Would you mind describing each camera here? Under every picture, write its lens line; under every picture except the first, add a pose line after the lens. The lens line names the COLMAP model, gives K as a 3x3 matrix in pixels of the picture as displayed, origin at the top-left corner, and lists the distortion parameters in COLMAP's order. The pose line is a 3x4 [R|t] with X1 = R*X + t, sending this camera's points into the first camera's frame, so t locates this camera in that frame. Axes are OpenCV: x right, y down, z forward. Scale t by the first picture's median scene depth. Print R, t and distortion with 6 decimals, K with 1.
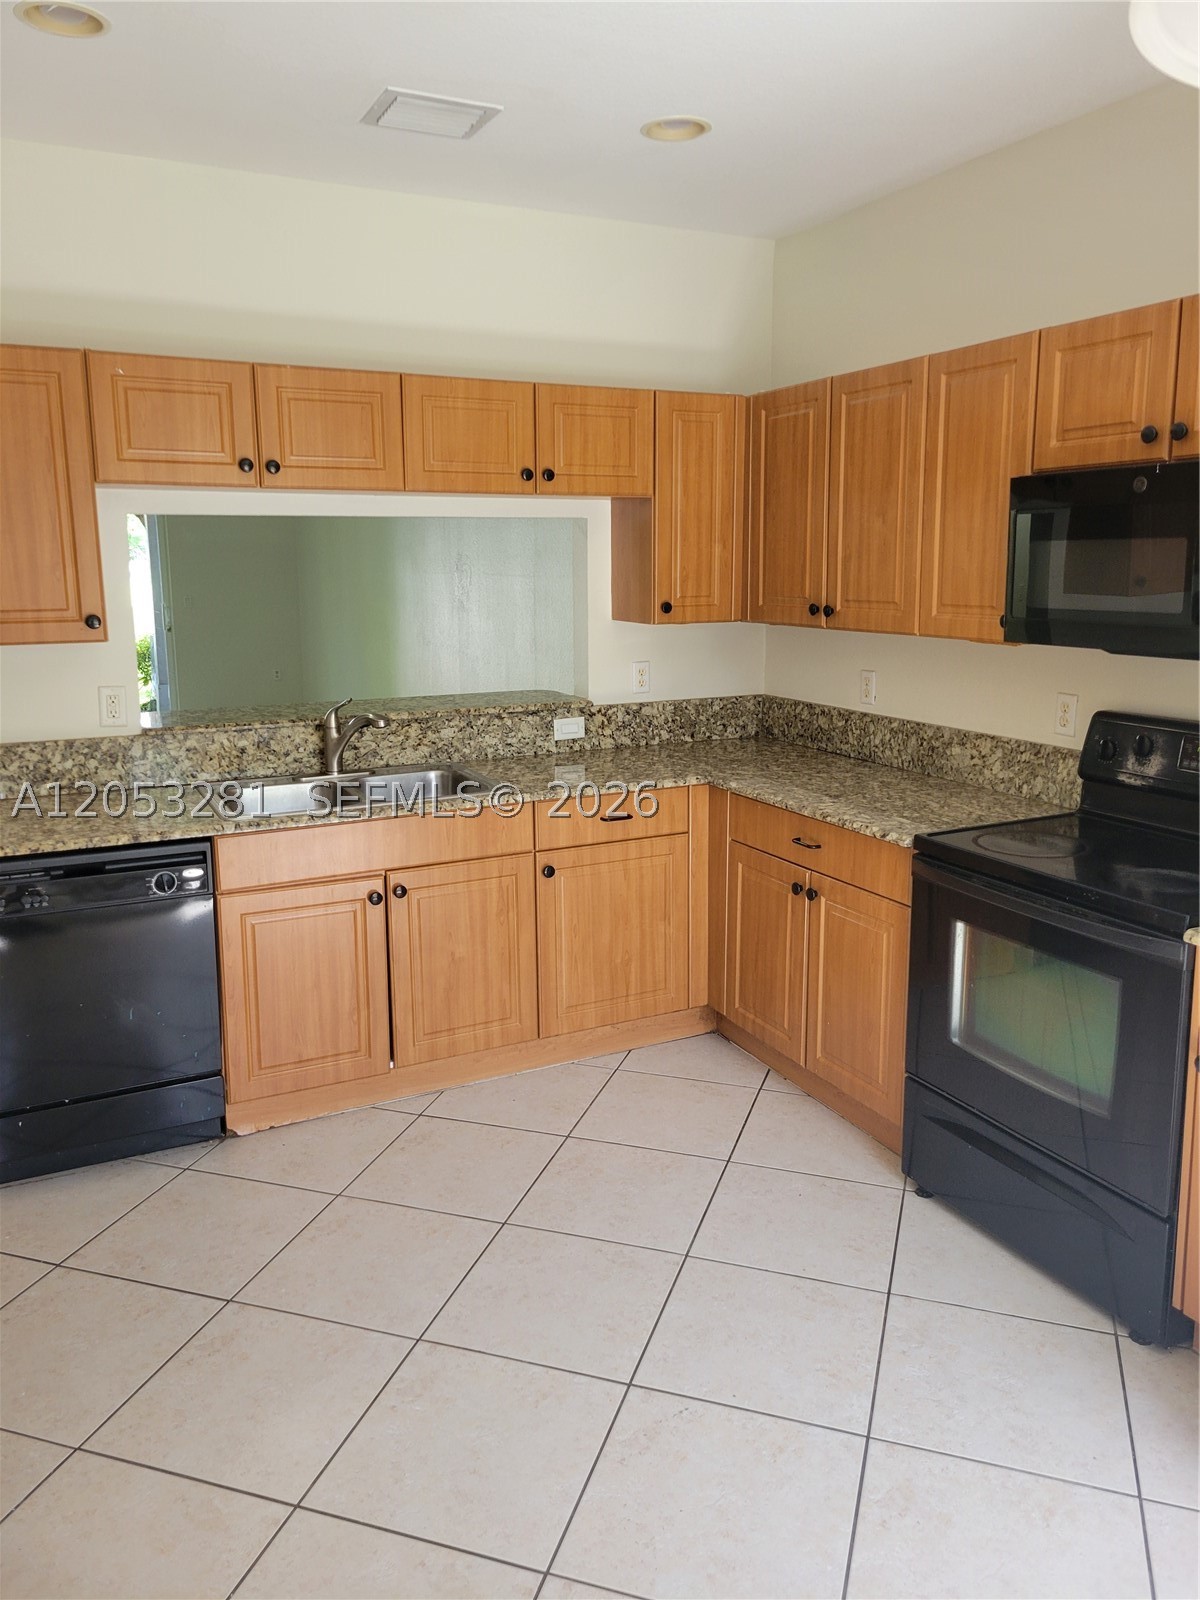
lens RADIAL K [[1206.4, 0, 600.0], [0, 1206.4, 800.0], [0, 0, 1]] dist [0.060385, -0.101186]
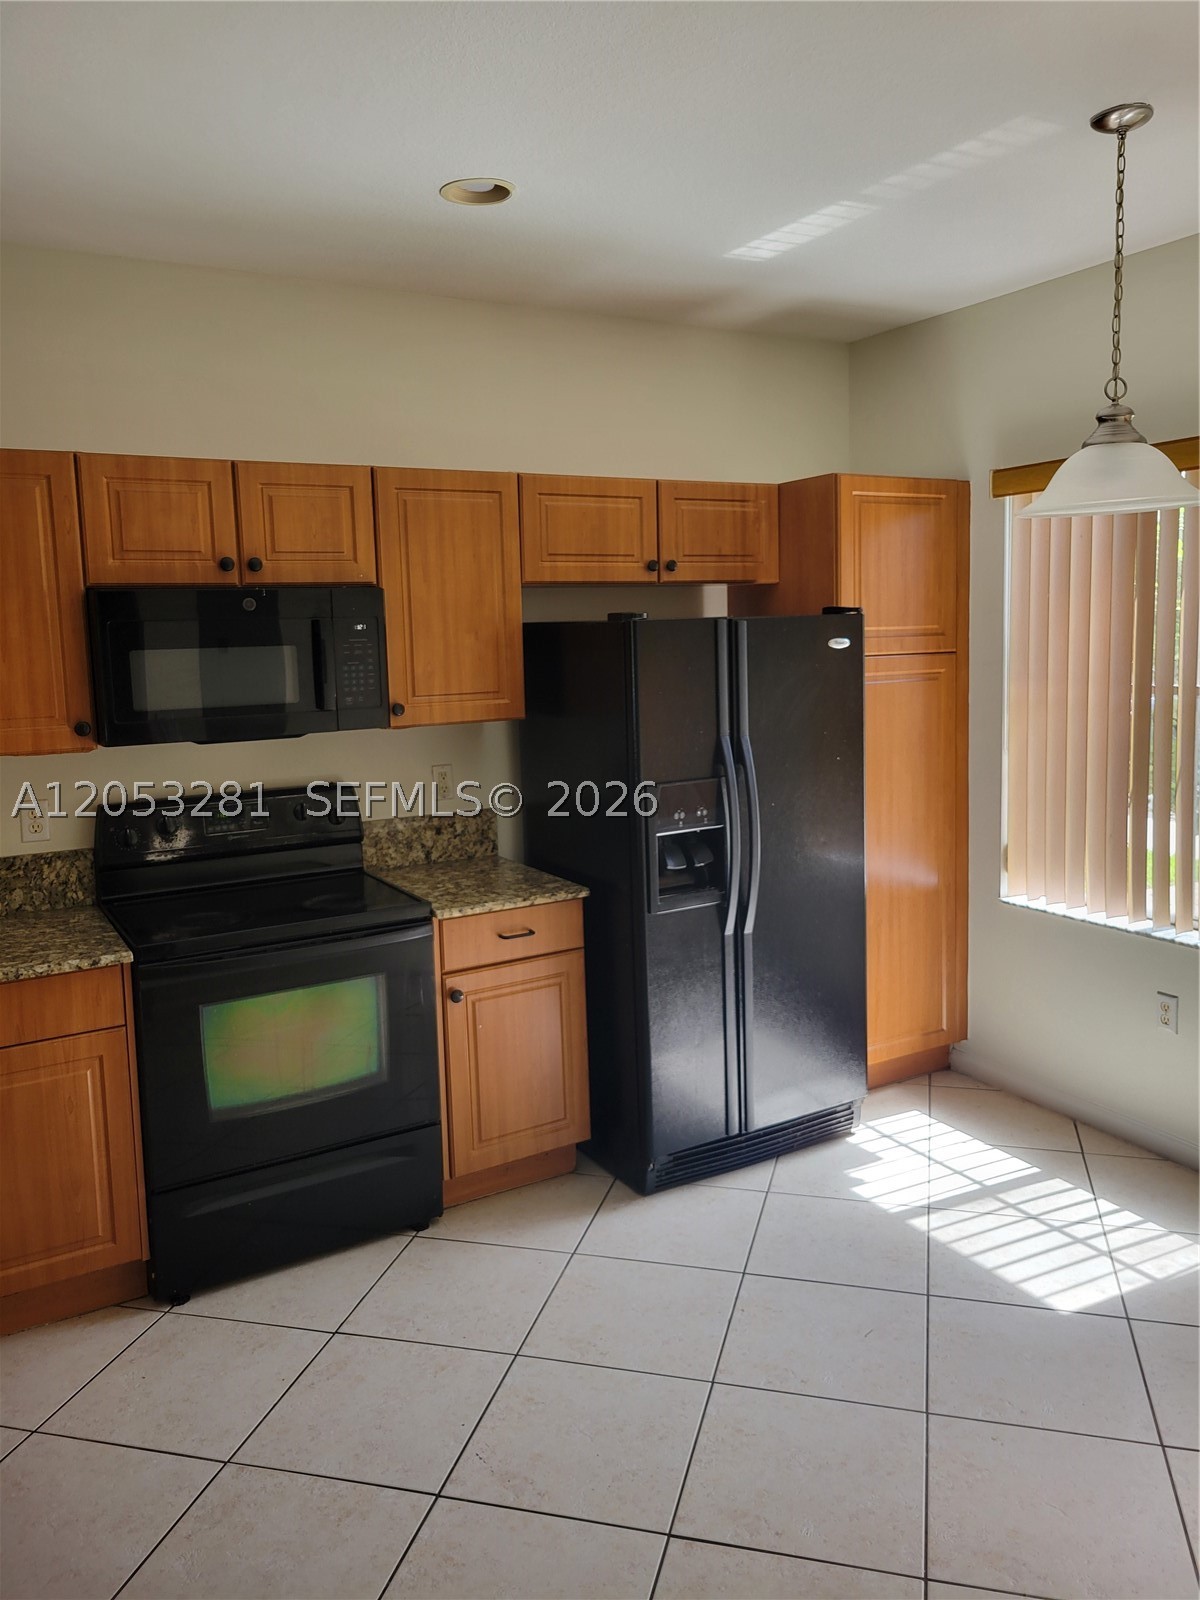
lens RADIAL K [[1193.1, 0, 600.0], [0, 1193.1, 800.0], [0, 0, 1]] dist [0.000891, 0.000284]
pose [[-0.086418, -0.132432, 0.987418, -0.717311], [0.223401, 0.963310, 0.148750, -0.147064], [-0.970888, 0.233445, -0.053662, 0.671256]]
